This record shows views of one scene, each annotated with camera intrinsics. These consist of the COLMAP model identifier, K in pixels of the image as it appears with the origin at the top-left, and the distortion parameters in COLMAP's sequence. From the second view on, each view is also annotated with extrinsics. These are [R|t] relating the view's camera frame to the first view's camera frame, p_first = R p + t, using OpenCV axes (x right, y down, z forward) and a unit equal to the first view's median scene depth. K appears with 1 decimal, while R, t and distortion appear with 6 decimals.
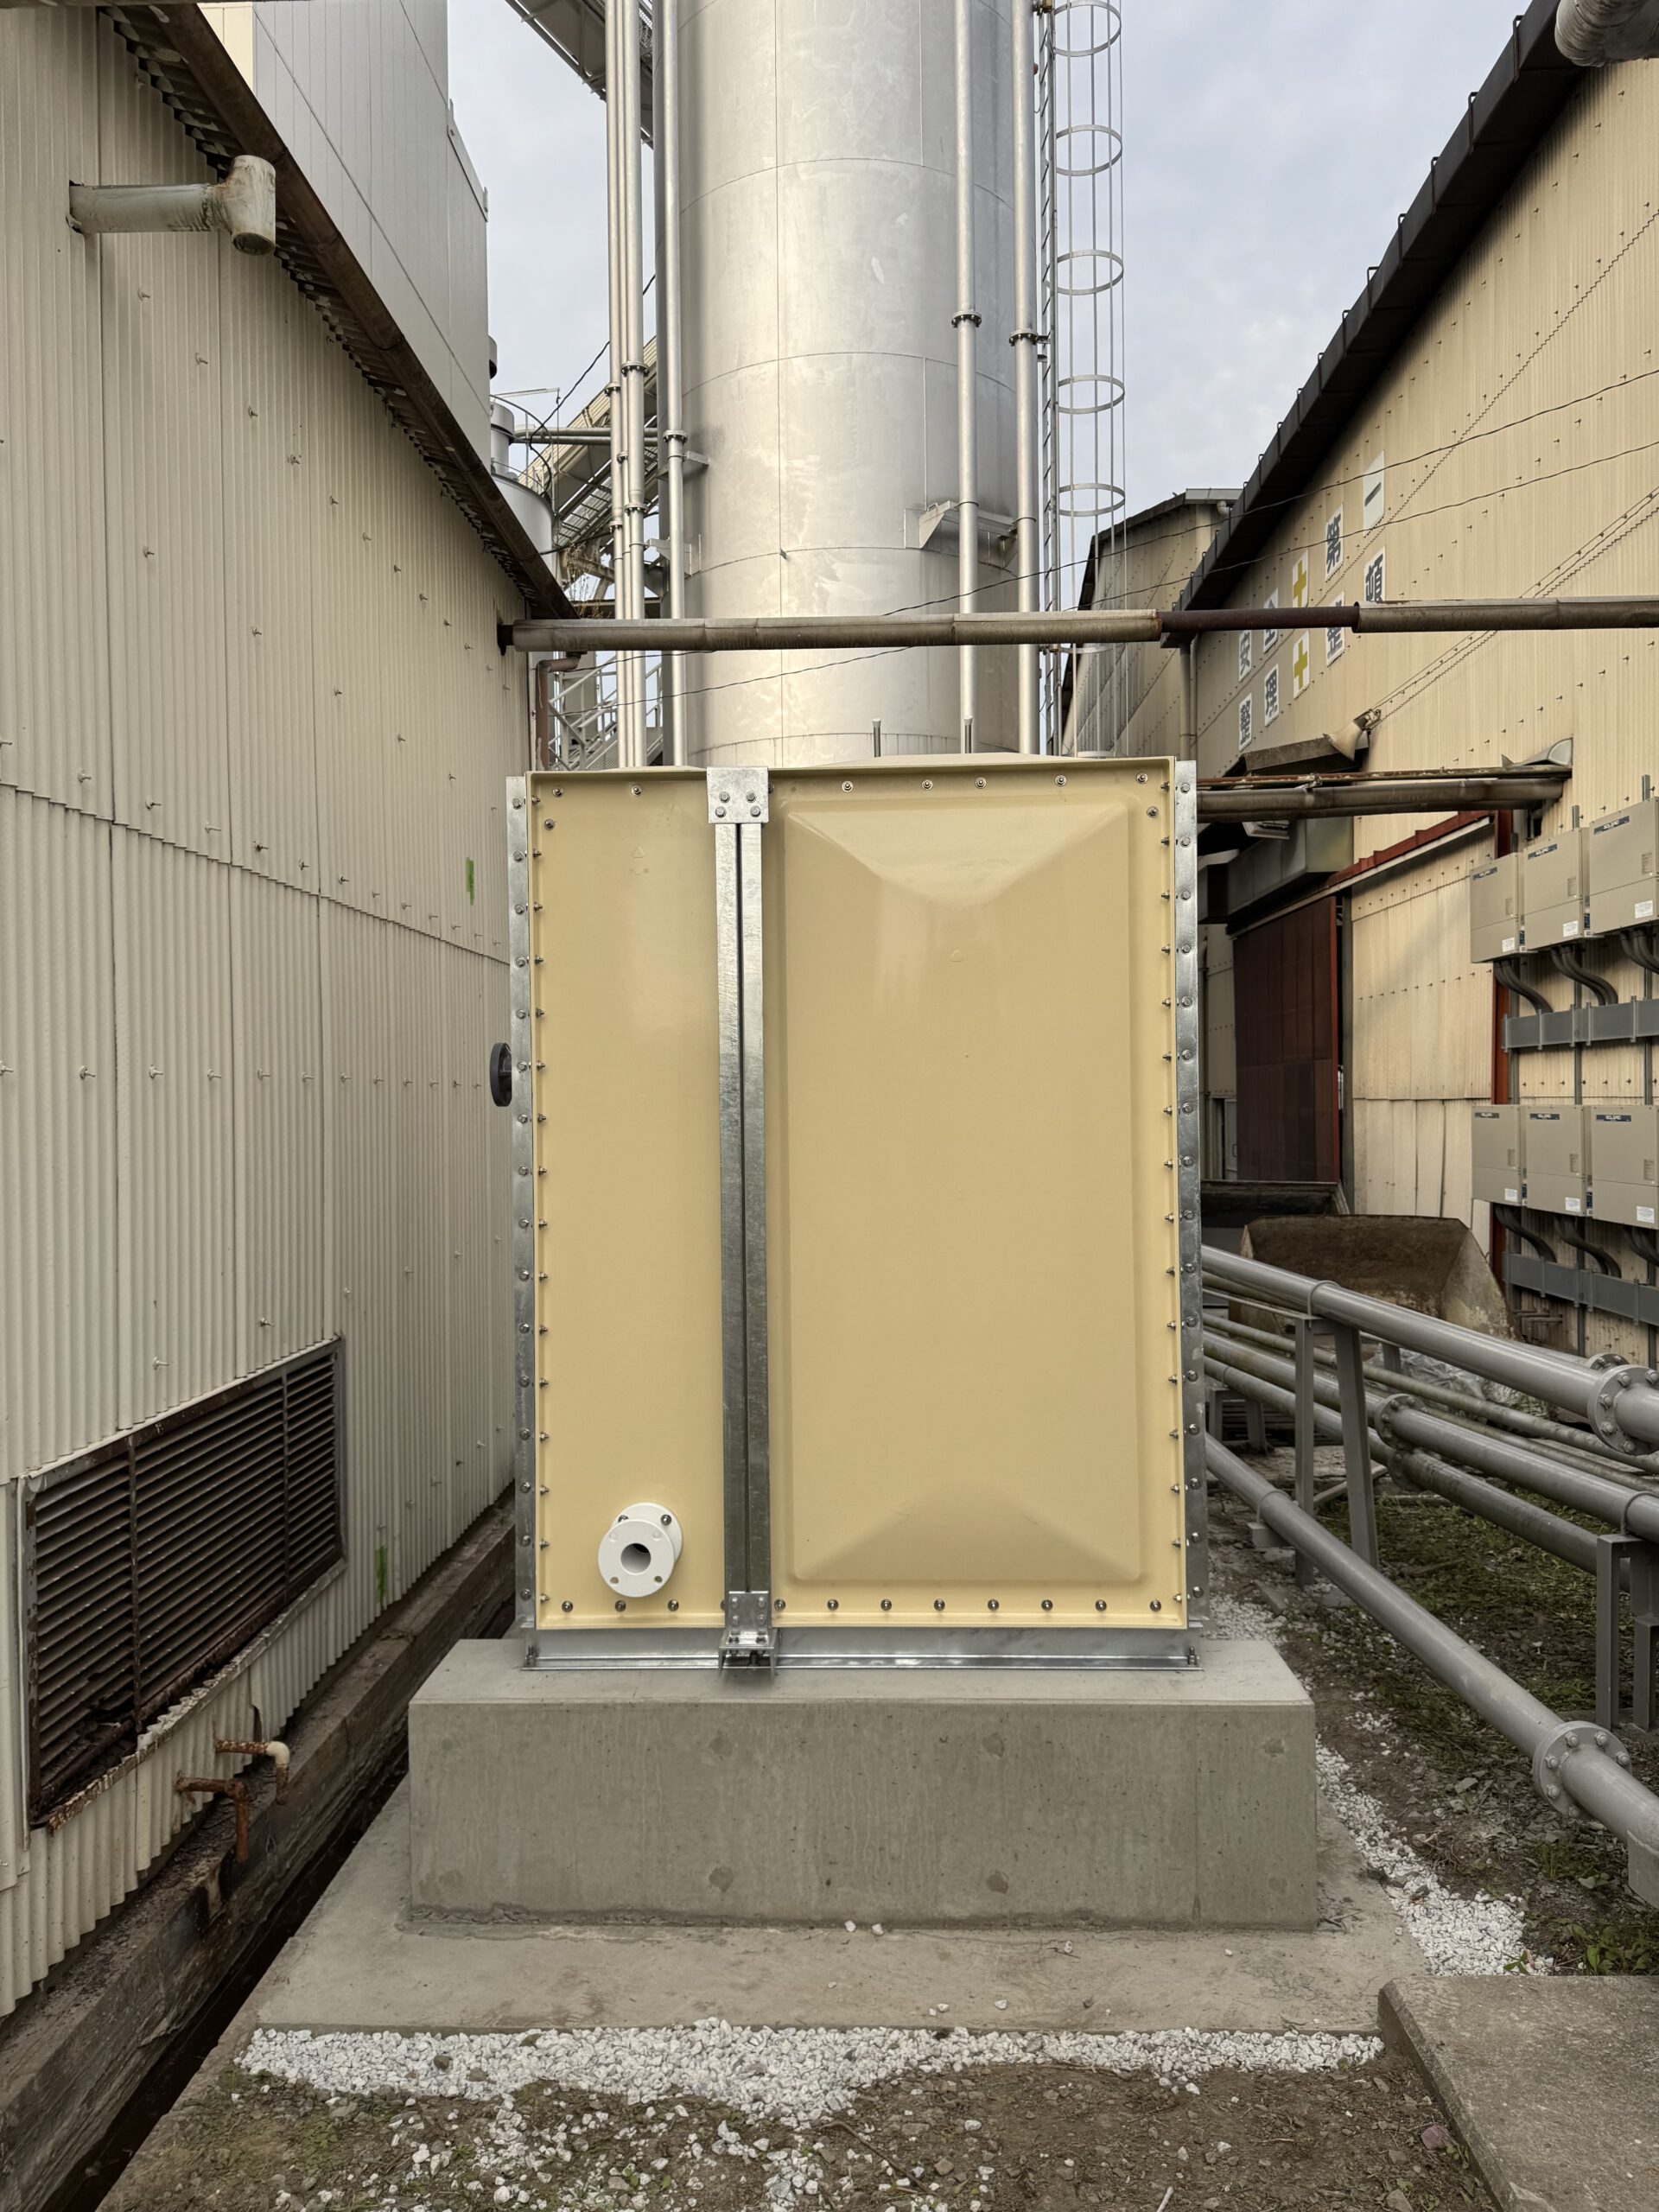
lens RADIAL K [[1545.0, 0, 839.9], [0, 1545.0, 1091.8], [0, 0, 1]] dist [0.058389, -0.068483]
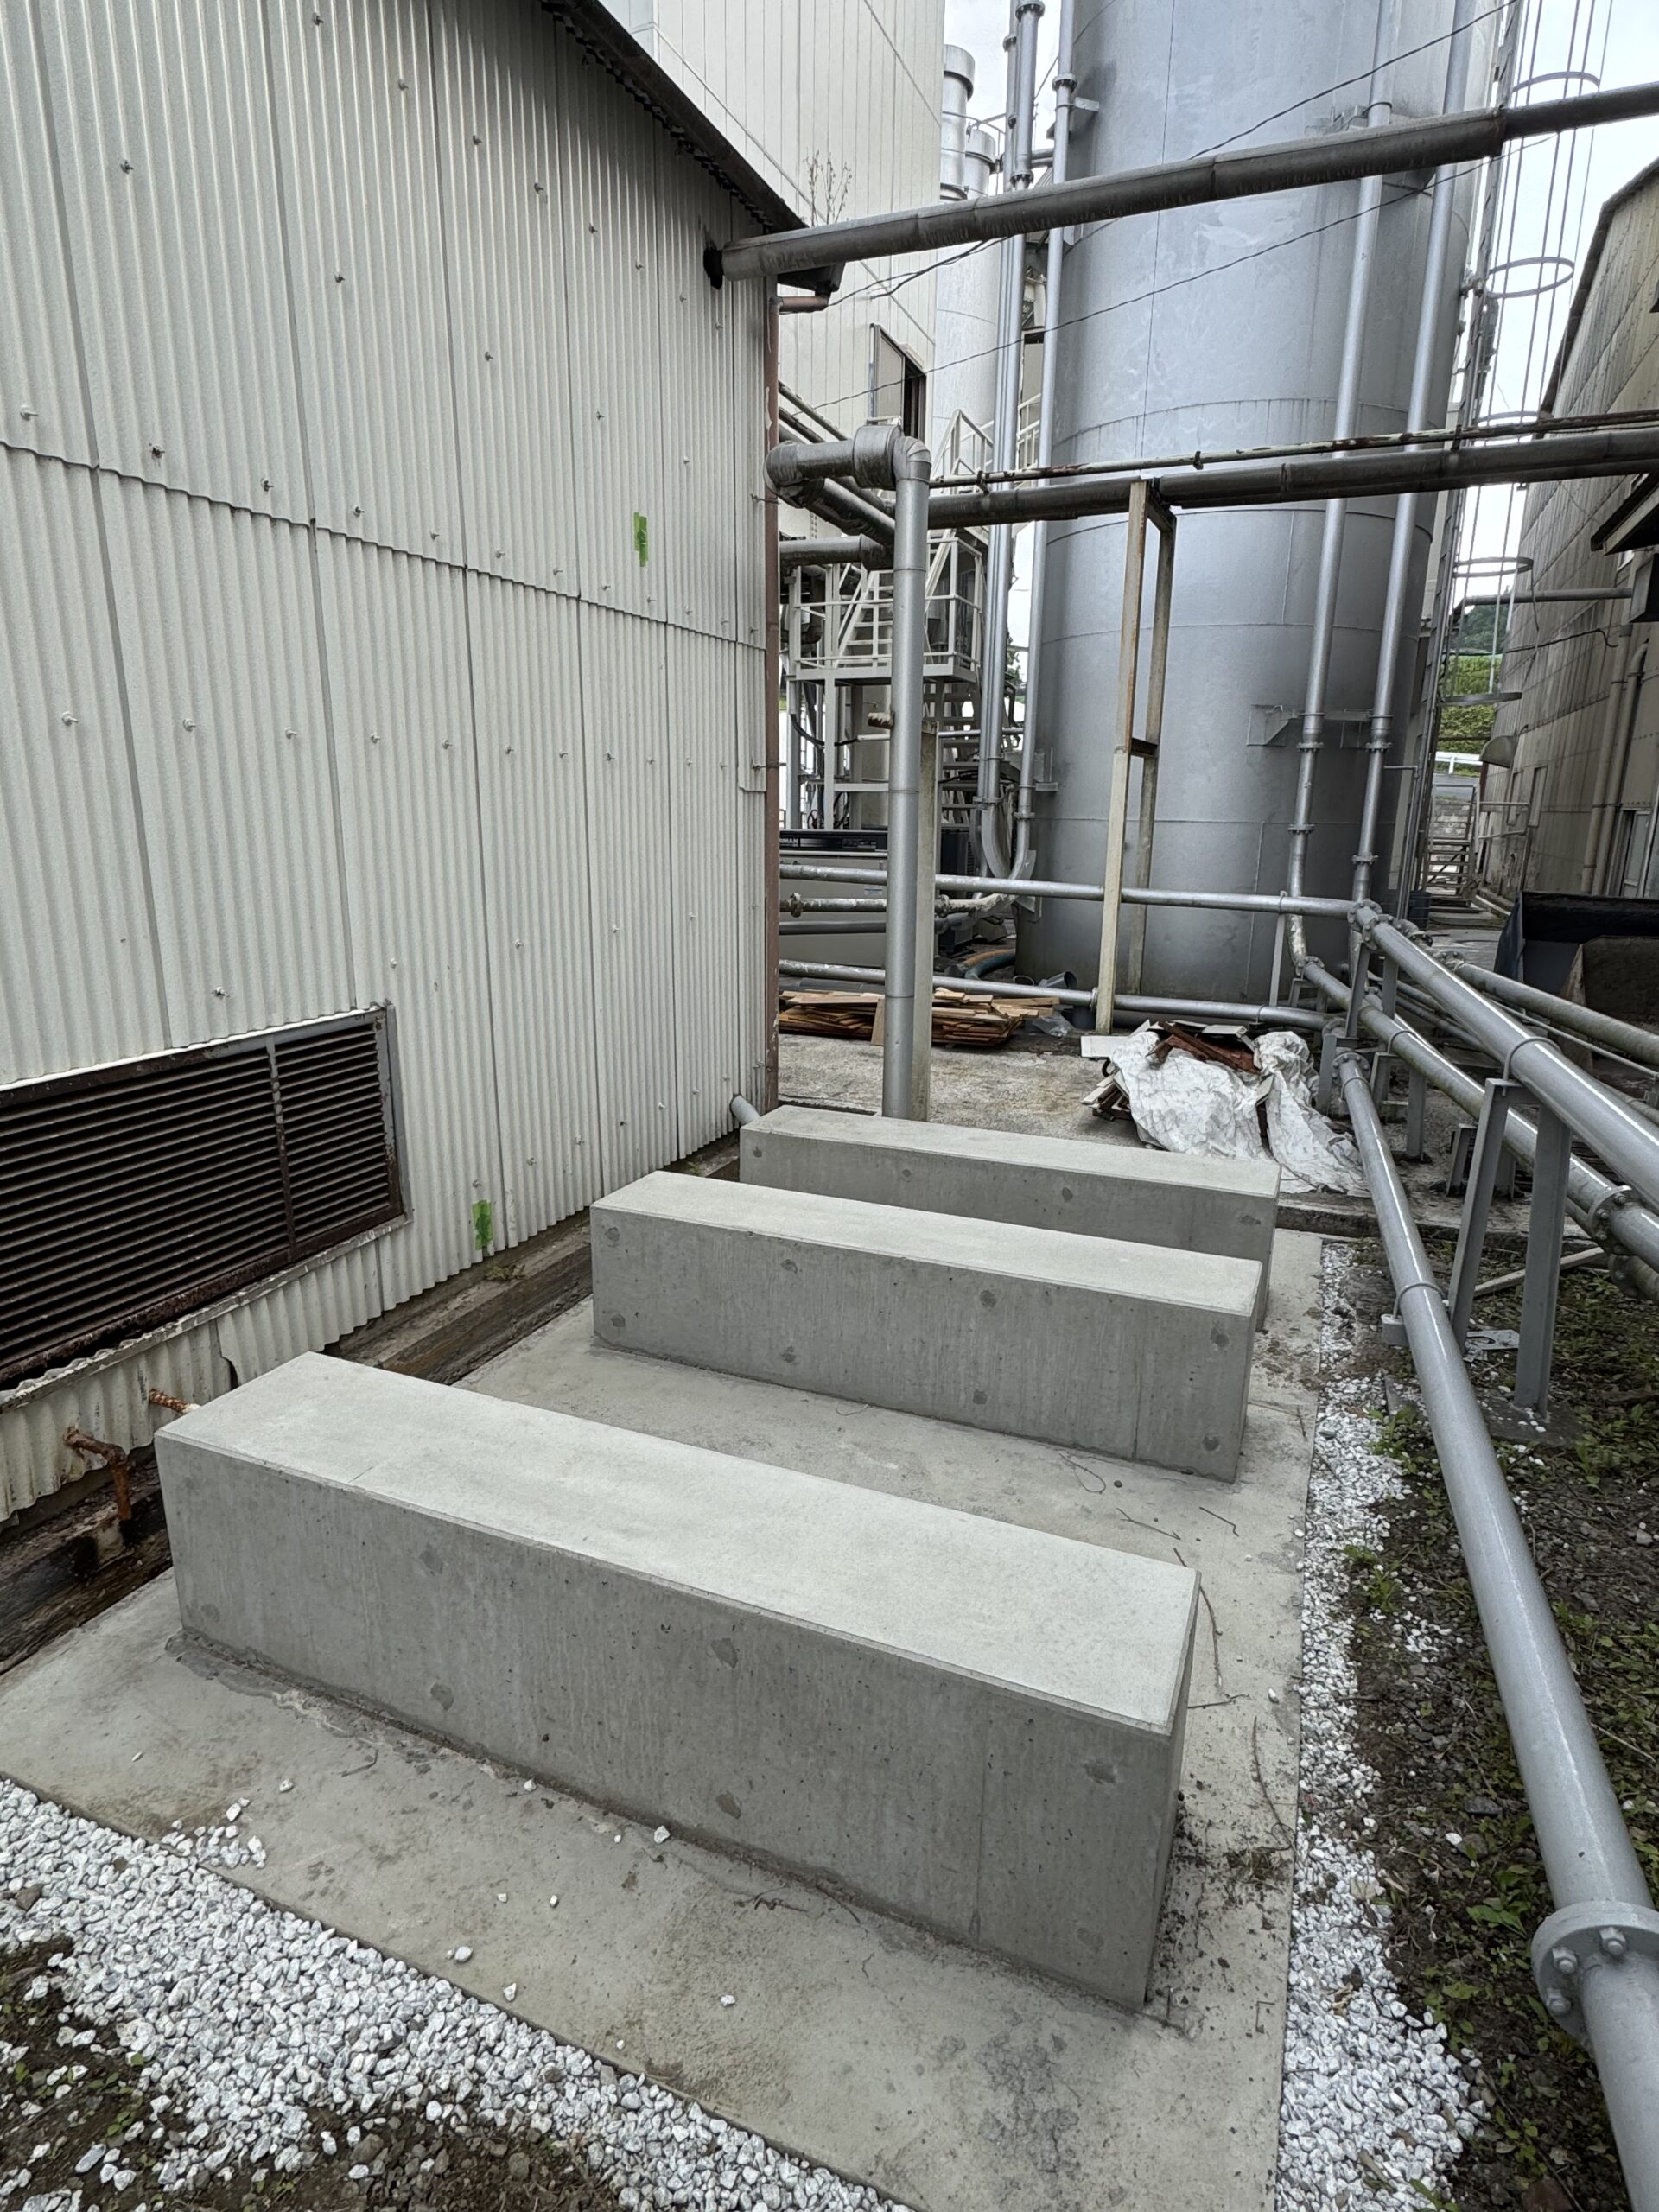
lens RADIAL K [[1195.1, 0, 832.4], [0, 1195.1, 1095.4], [0, 0, 1]] dist [0.000680, -0.000309]
pose [[0.934979, 0.106774, -0.338252, 0.286896], [-0.021403, 0.968862, 0.246676, 0.022077], [0.354058, -0.223397, 0.908150, 0.522294]]
